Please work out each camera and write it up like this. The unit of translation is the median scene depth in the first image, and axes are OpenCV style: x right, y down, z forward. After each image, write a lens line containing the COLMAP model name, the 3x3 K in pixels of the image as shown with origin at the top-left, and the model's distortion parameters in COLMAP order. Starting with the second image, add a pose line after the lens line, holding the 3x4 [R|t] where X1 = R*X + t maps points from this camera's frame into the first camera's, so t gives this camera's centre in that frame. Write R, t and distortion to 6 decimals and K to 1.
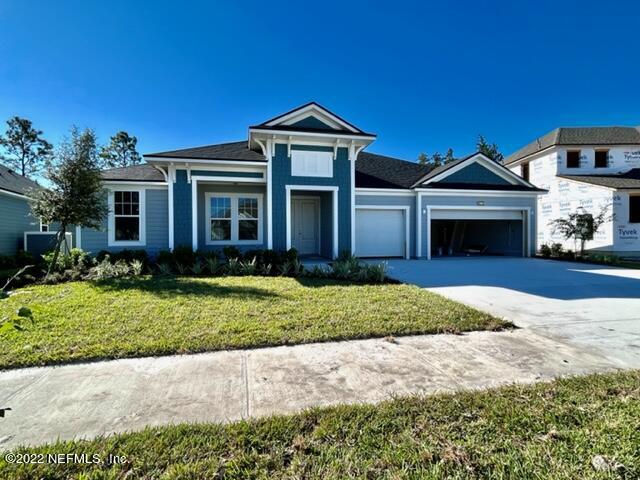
lens RADIAL K [[314.9, 0, 319.2], [0, 314.9, 239.3], [0, 0, 1]] dist [-0.000171, 0.000038]
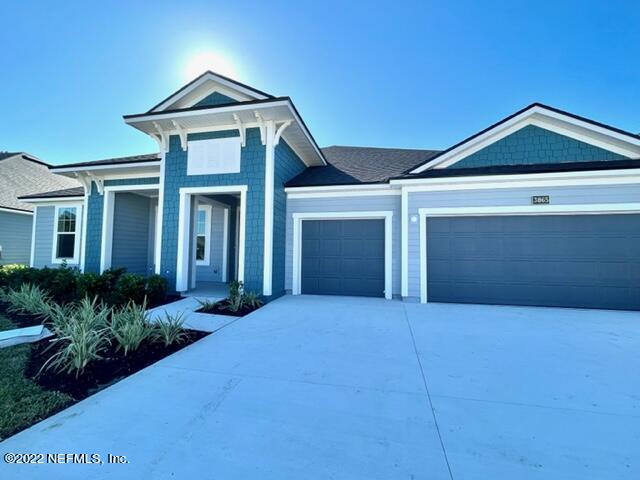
lens RADIAL K [[292.4, 0, 319.7], [0, 292.4, 240.5], [0, 0, 1]] dist [-0.001966, -0.000160]
pose [[0.904810, -0.006010, -0.425772, 0.472749], [-0.022970, 0.997756, -0.062898, -0.012288], [0.425195, 0.066691, 0.902642, 0.509178]]
